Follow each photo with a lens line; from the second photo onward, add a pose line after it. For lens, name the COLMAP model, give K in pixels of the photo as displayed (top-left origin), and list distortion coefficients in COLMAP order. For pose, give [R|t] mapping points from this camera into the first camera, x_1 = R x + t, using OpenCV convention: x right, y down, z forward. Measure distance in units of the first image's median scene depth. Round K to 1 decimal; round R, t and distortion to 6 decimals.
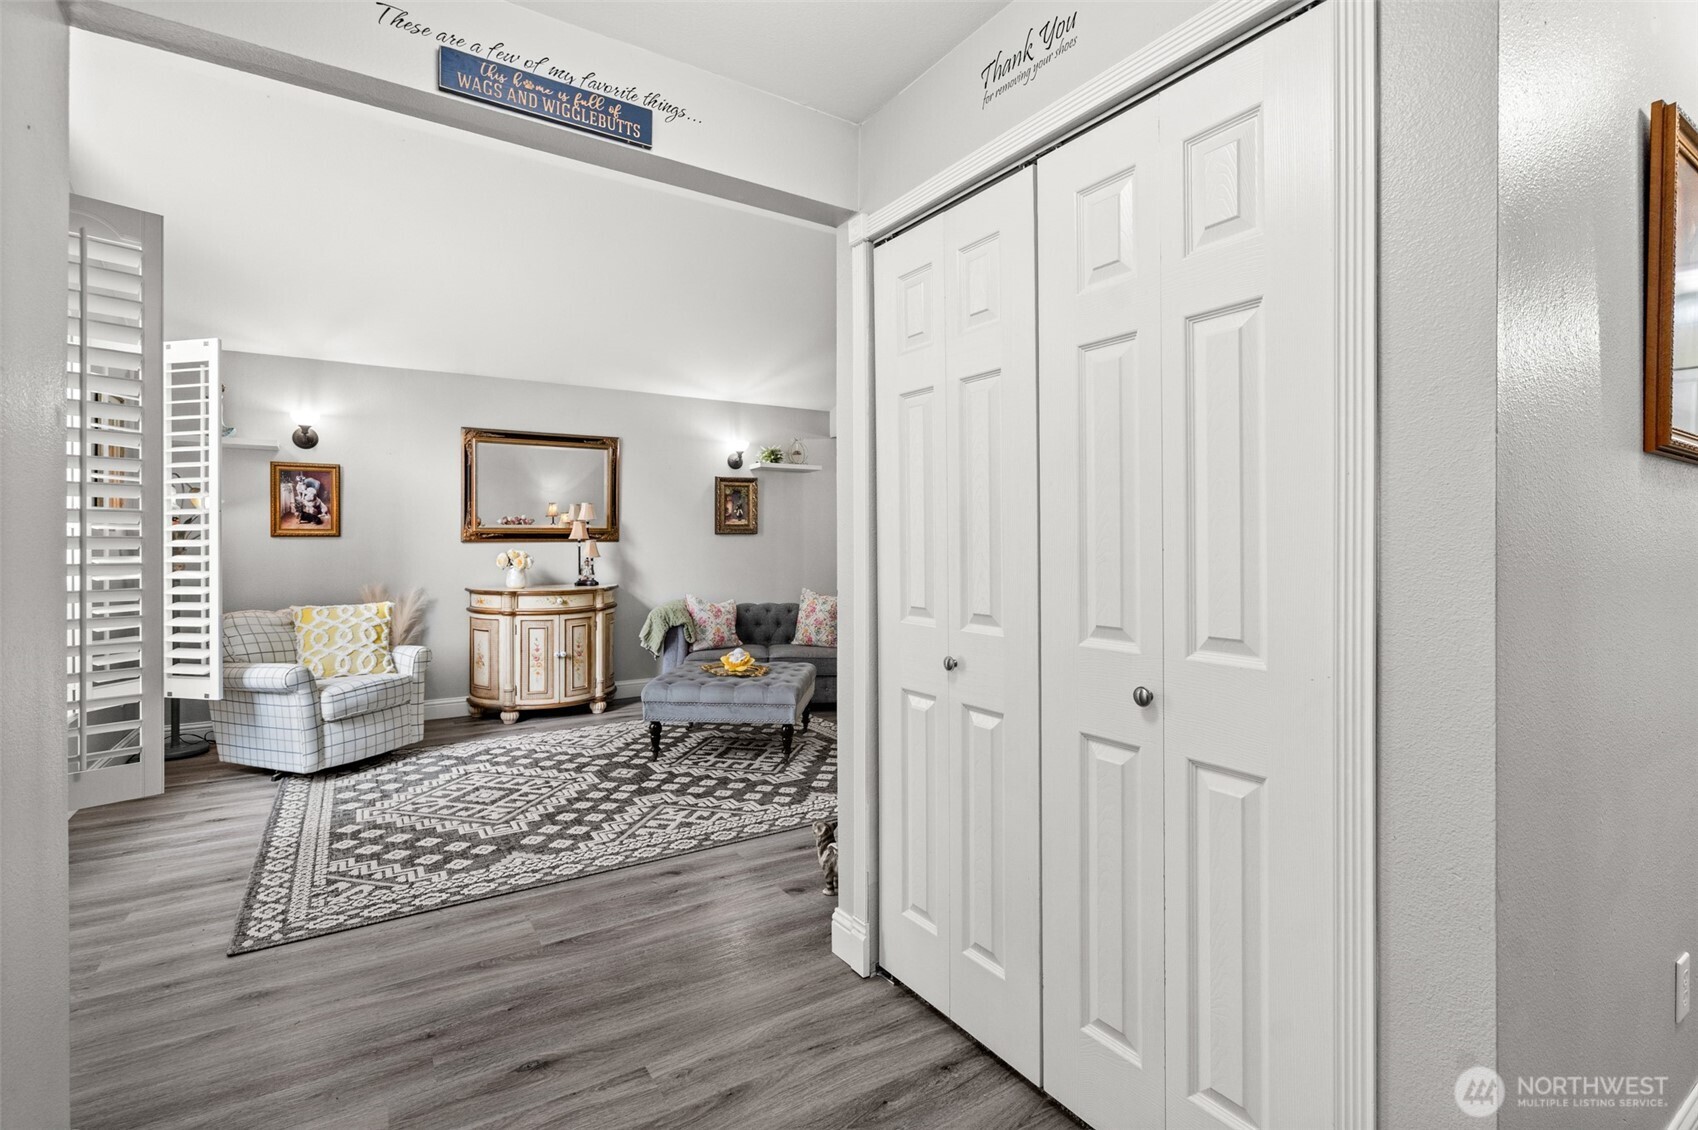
lens RADIAL K [[778.3, 0, 840.3], [0, 778.3, 540.4], [0, 0, 1]] dist [-0.007170, 0.003508]
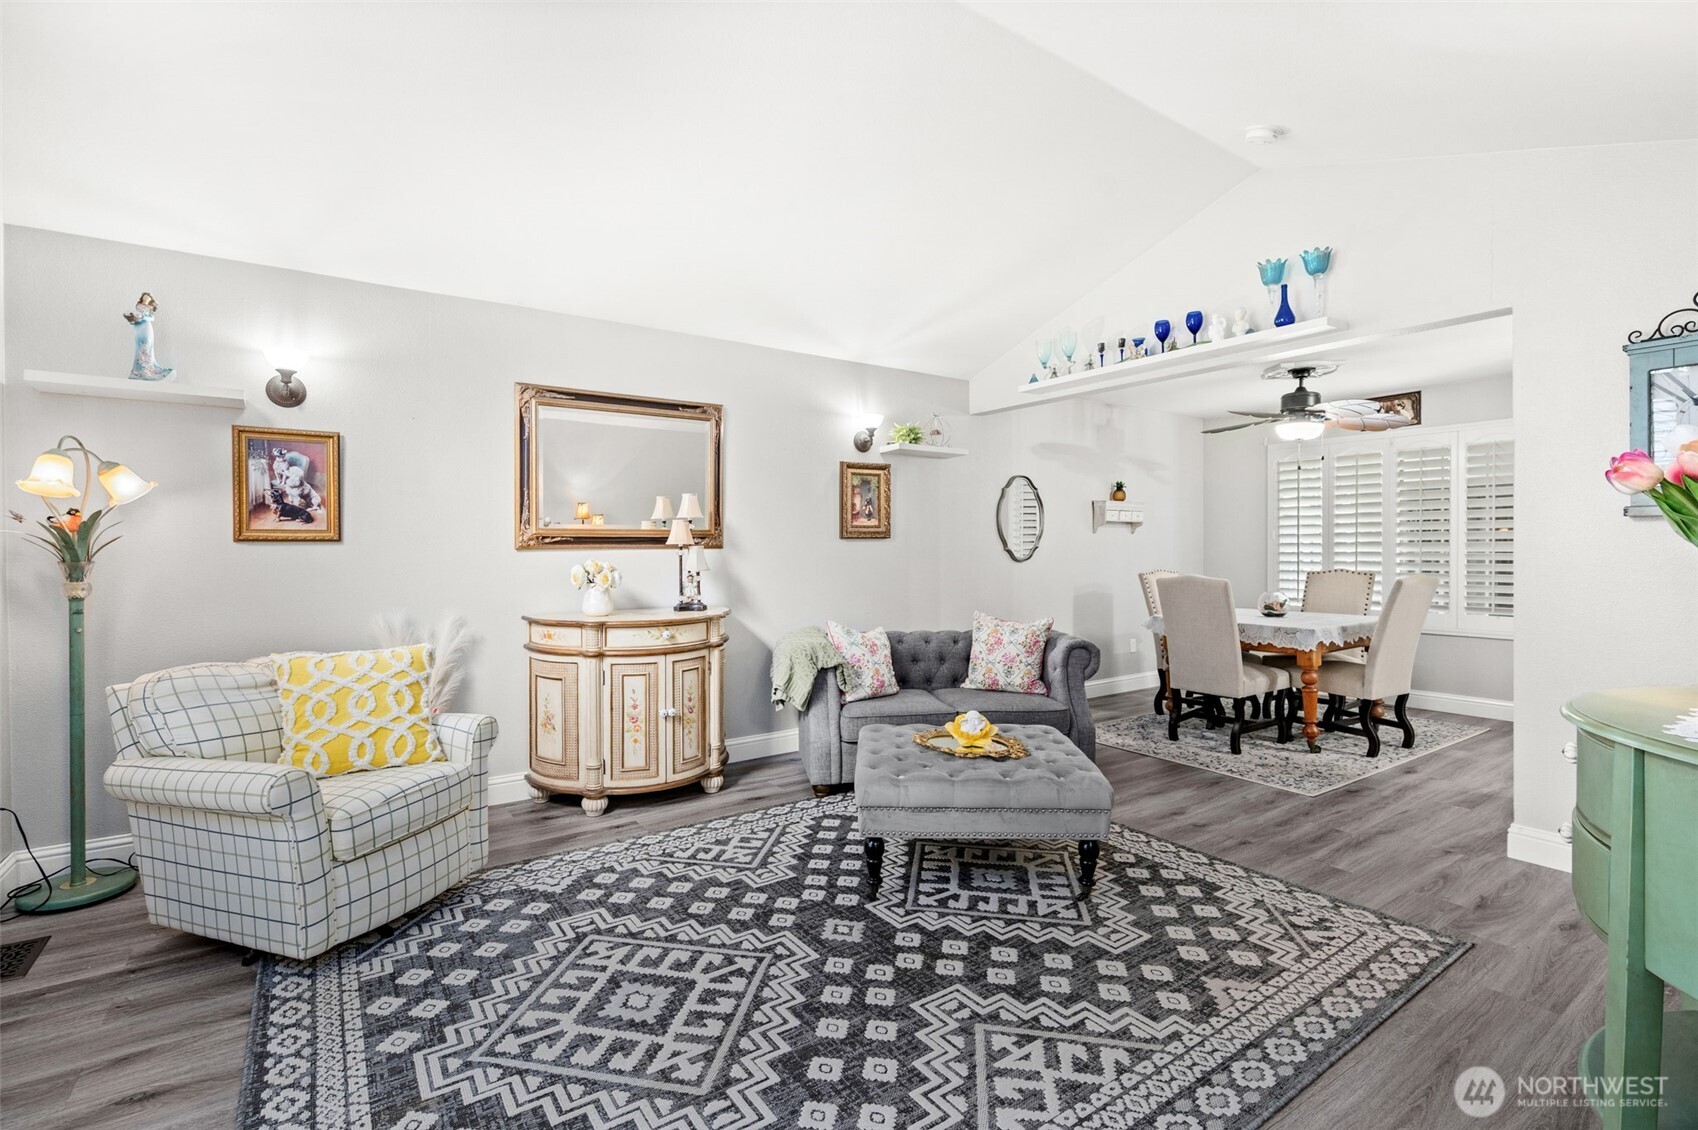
lens RADIAL K [[778.3, 0, 836.8], [0, 778.3, 554.0], [0, 0, 1]] dist [-0.007170, 0.003508]
pose [[0.999341, -0.002688, 0.036210, -0.313288], [0.002446, 0.999974, 0.006741, 0.003313], [-0.036227, -0.006648, 0.999321, 0.412201]]
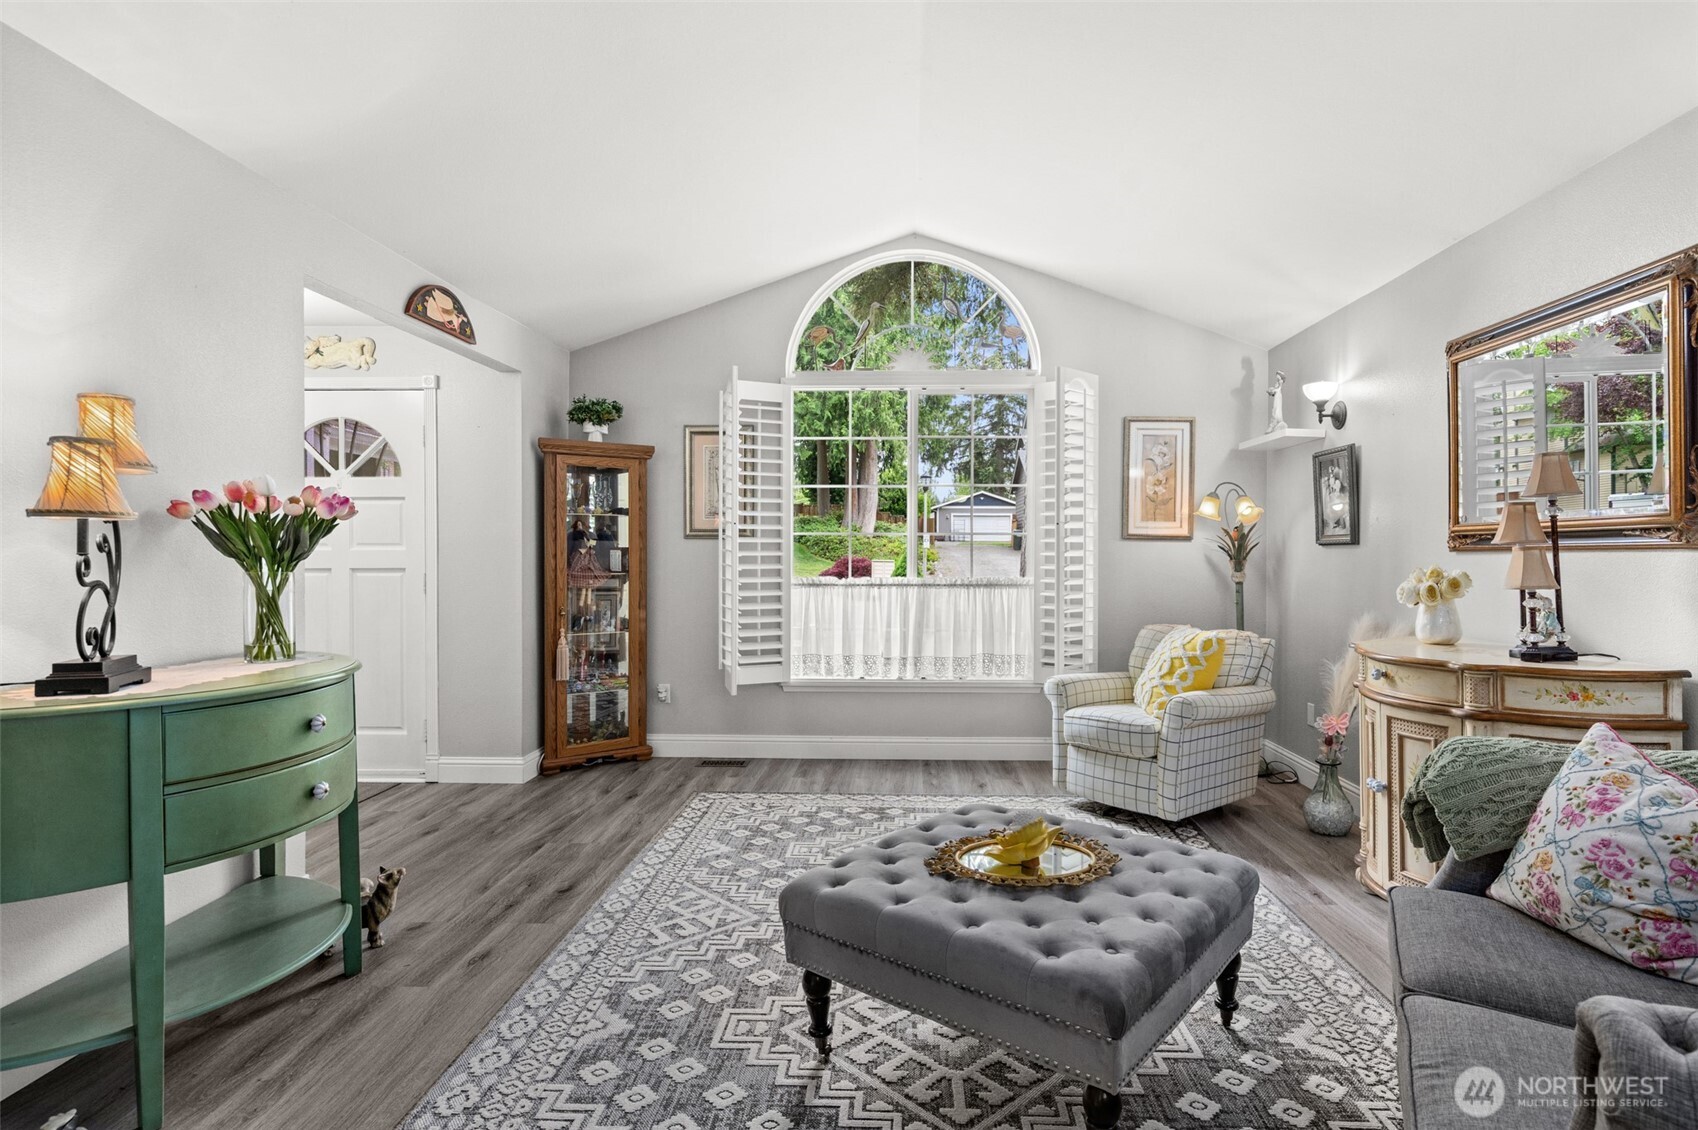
lens RADIAL K [[880.2, 0, 892.7], [0, 880.2, 552.7], [0, 0, 1]] dist [-0.006291, -0.000692]
pose [[-0.553813, -0.003559, -0.832634, 0.340787], [0.002310, 0.999980, -0.005811, 0.009132], [0.832638, -0.005142, -0.553794, 1.400445]]
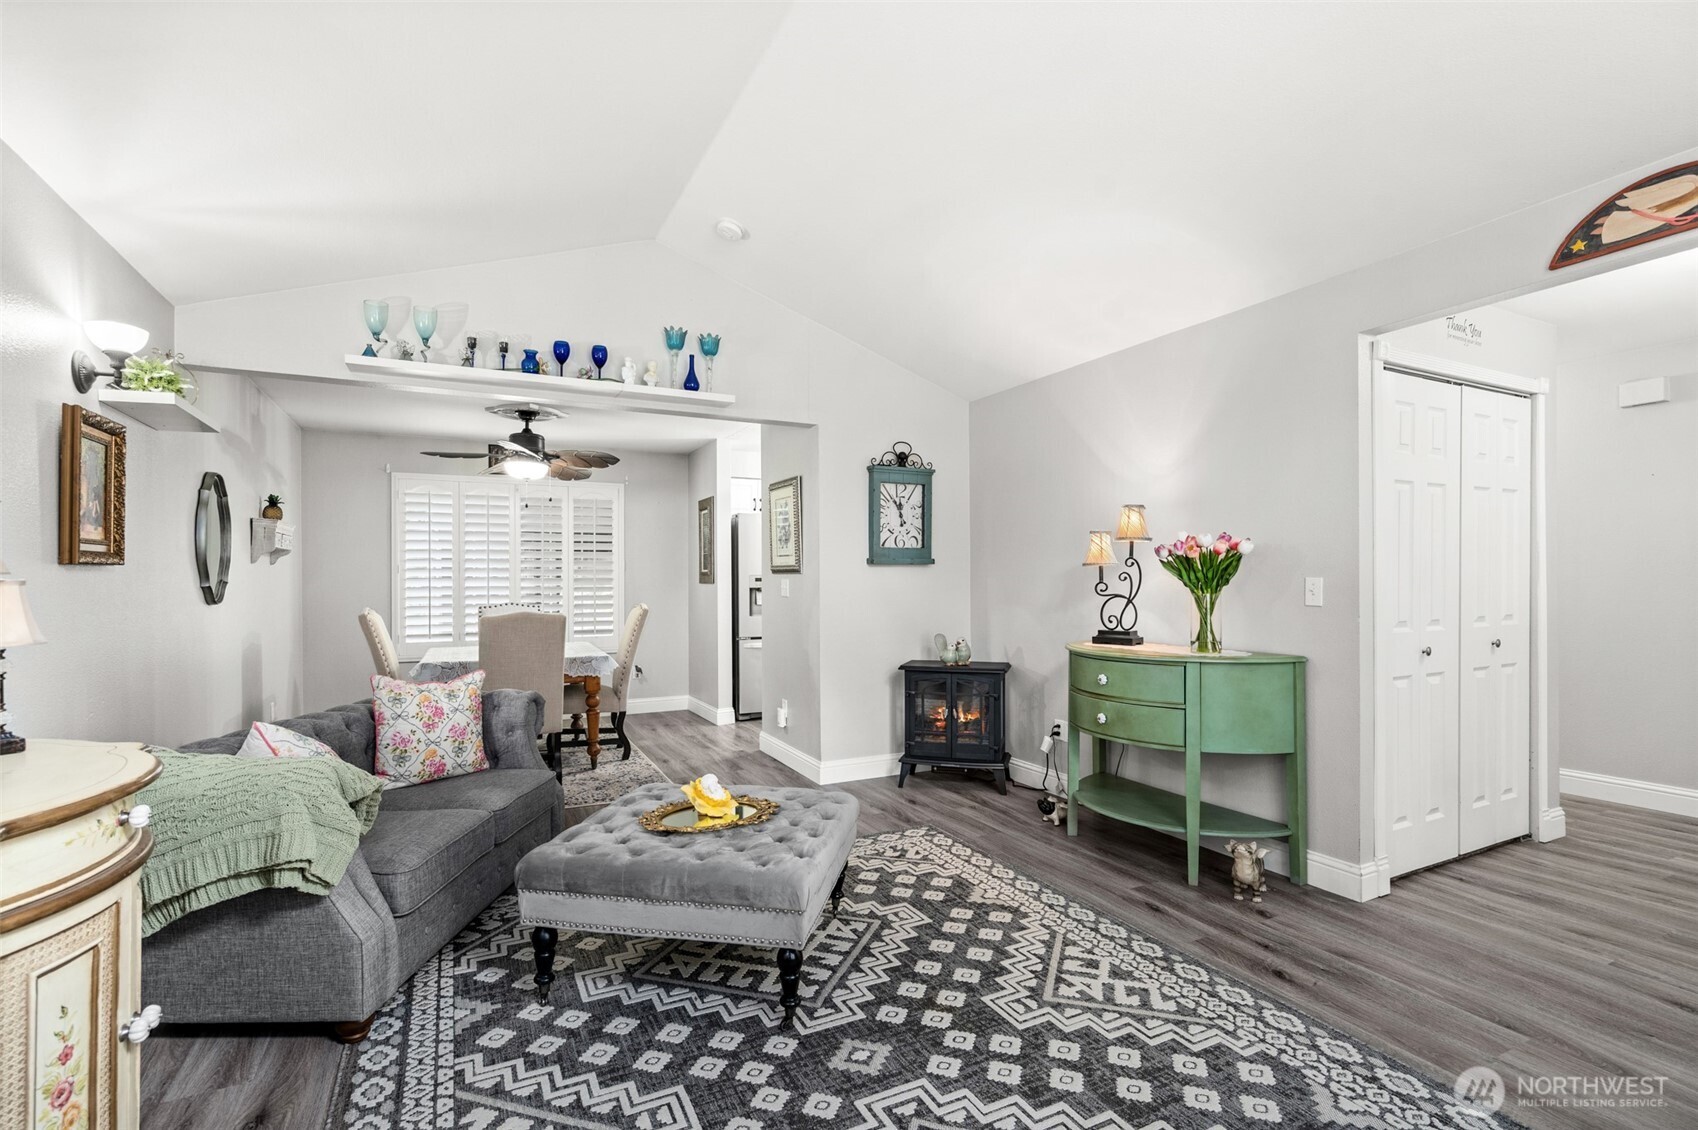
lens RADIAL K [[778.3, 0, 851.3], [0, 778.3, 578.2], [0, 0, 1]] dist [-0.007170, 0.003508]
pose [[0.102682, 0.002042, 0.994712, -0.785552], [0.003184, 0.999992, -0.002381, 0.001032], [-0.994709, 0.003411, 0.102675, 0.983901]]
